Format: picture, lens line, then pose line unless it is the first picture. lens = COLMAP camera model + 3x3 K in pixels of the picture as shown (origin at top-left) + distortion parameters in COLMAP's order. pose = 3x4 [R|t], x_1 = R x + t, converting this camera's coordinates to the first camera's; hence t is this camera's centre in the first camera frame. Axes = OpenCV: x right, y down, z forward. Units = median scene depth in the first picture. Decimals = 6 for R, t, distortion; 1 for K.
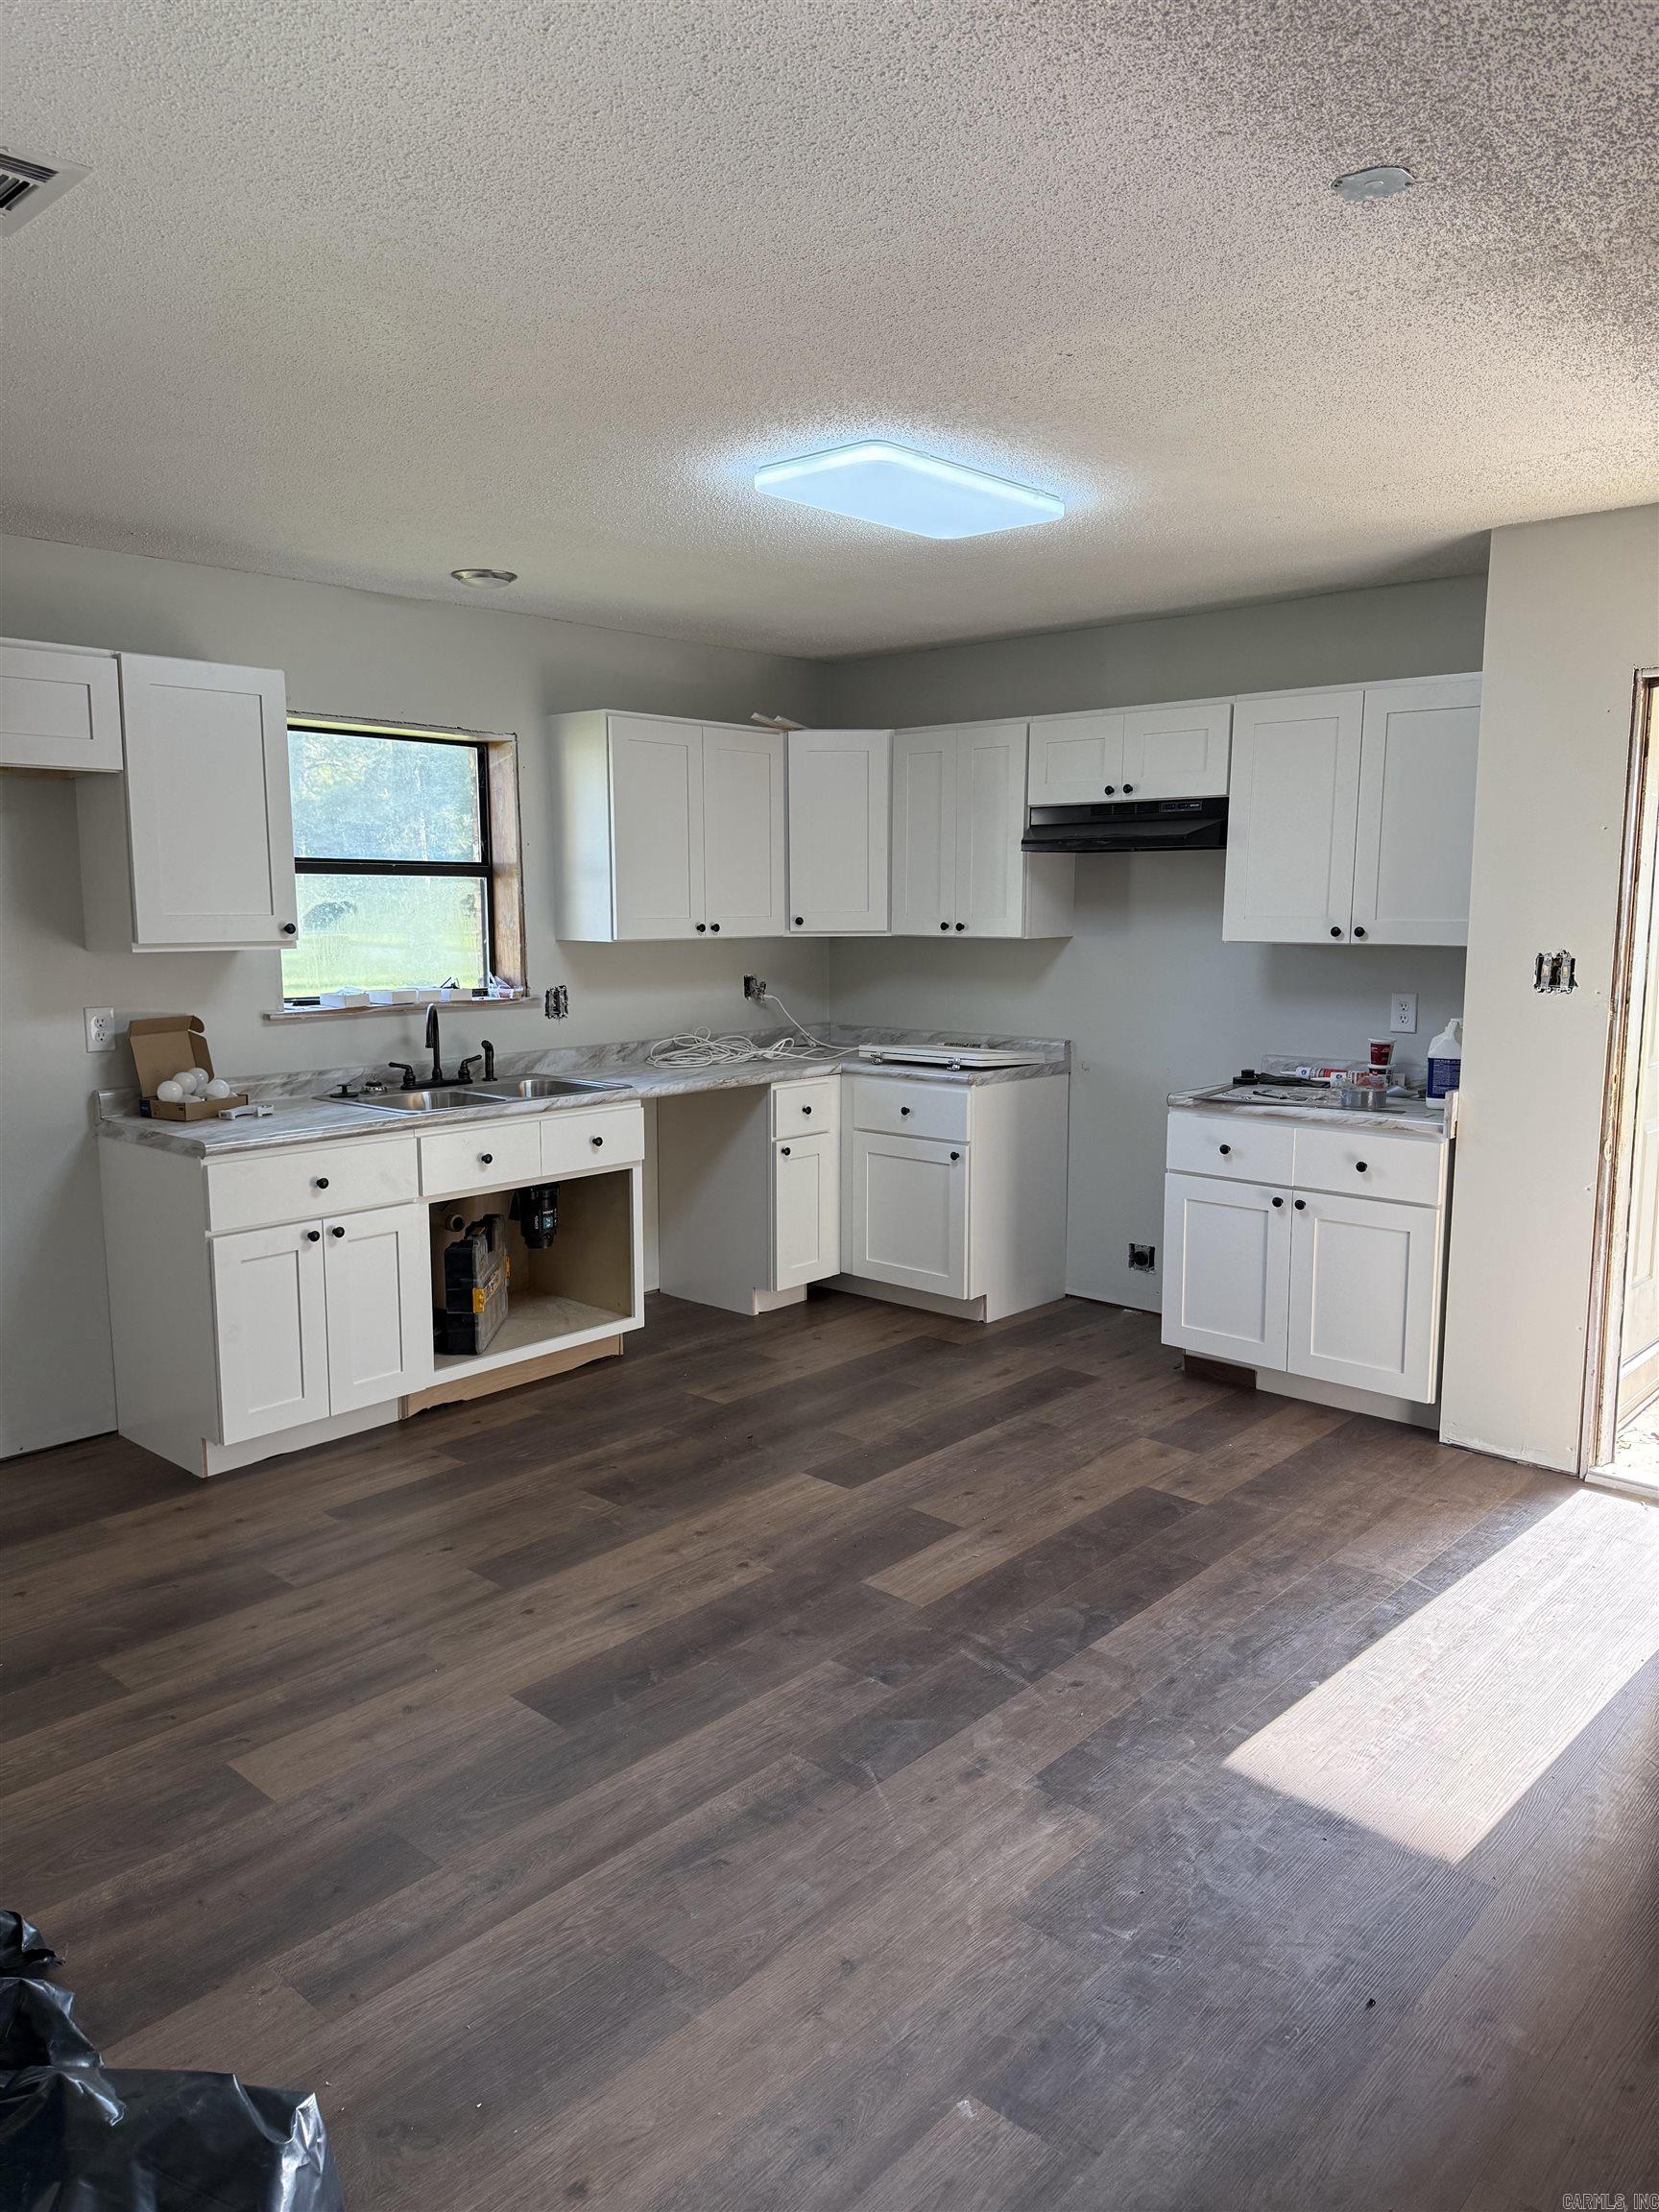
lens RADIAL K [[1545.4, 0, 829.5], [0, 1545.4, 1106.0], [0, 0, 1]] dist [0.109711, -0.152462]
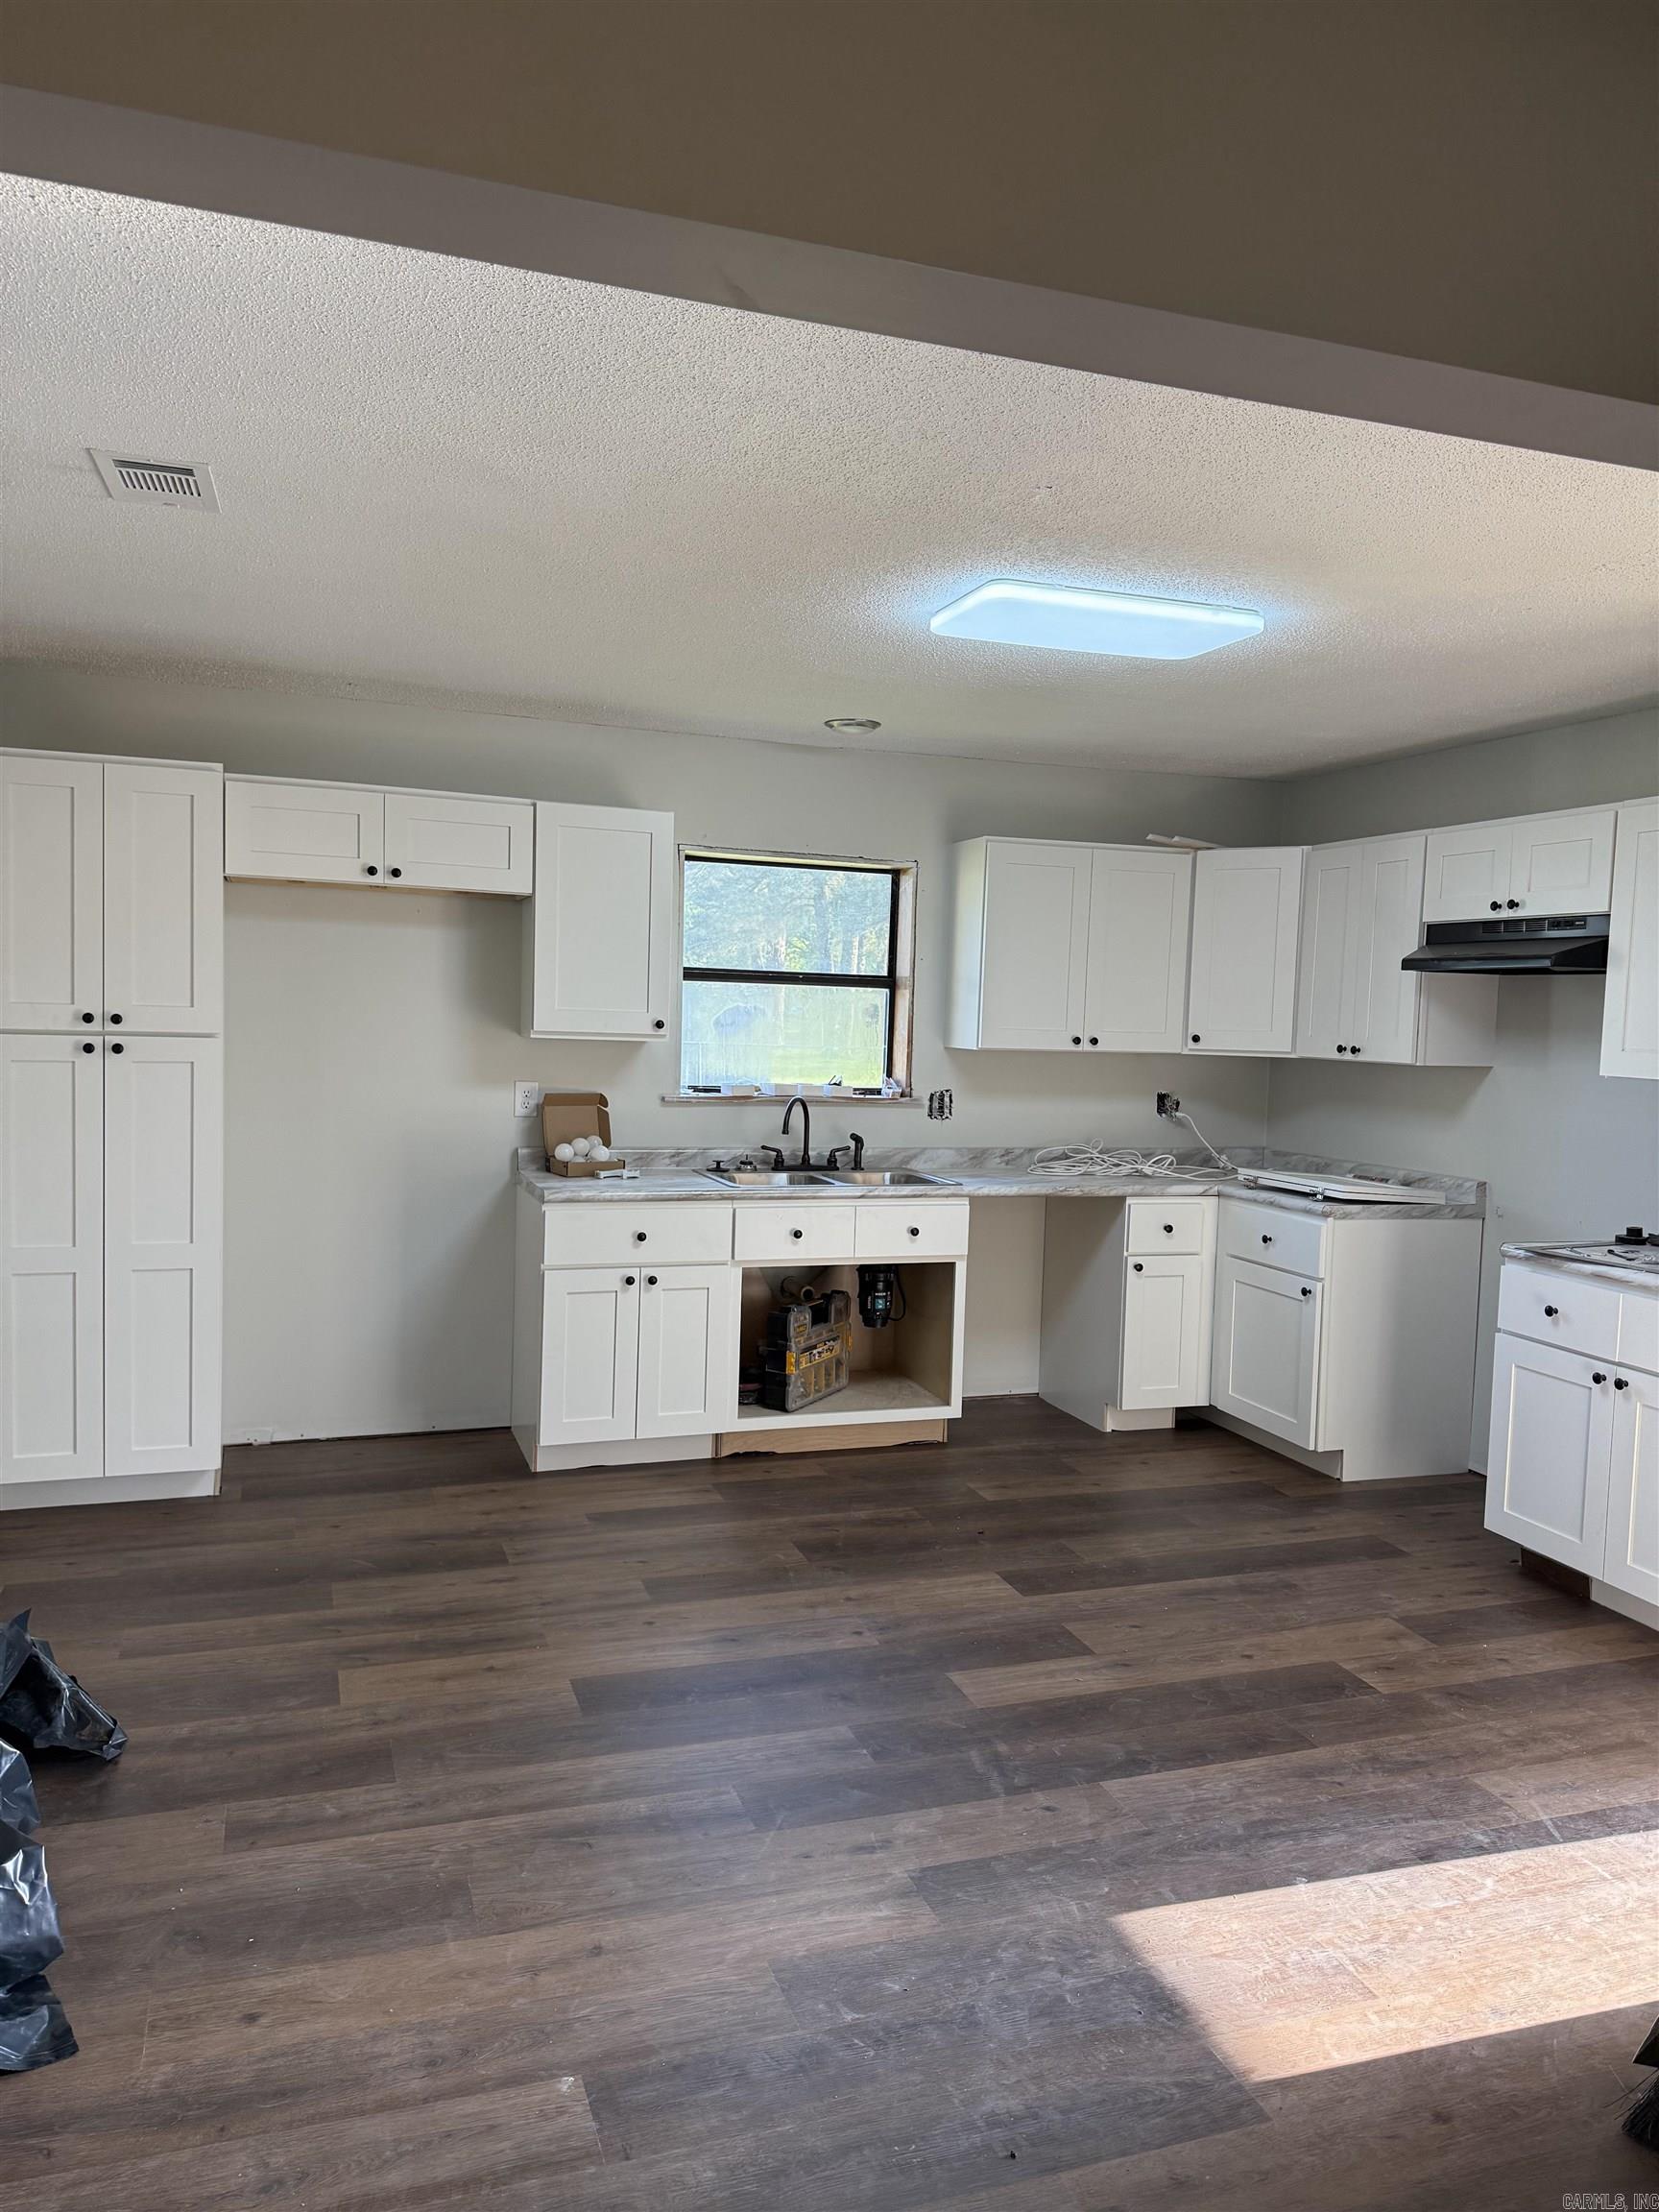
lens RADIAL K [[1545.4, 0, 829.5], [0, 1545.4, 1106.0], [0, 0, 1]] dist [0.109711, -0.152462]
pose [[0.878351, 0.058823, -0.474384, 0.310808], [-0.098072, 0.993464, -0.058397, 0.005025], [0.467849, 0.097817, 0.878379, 0.027424]]
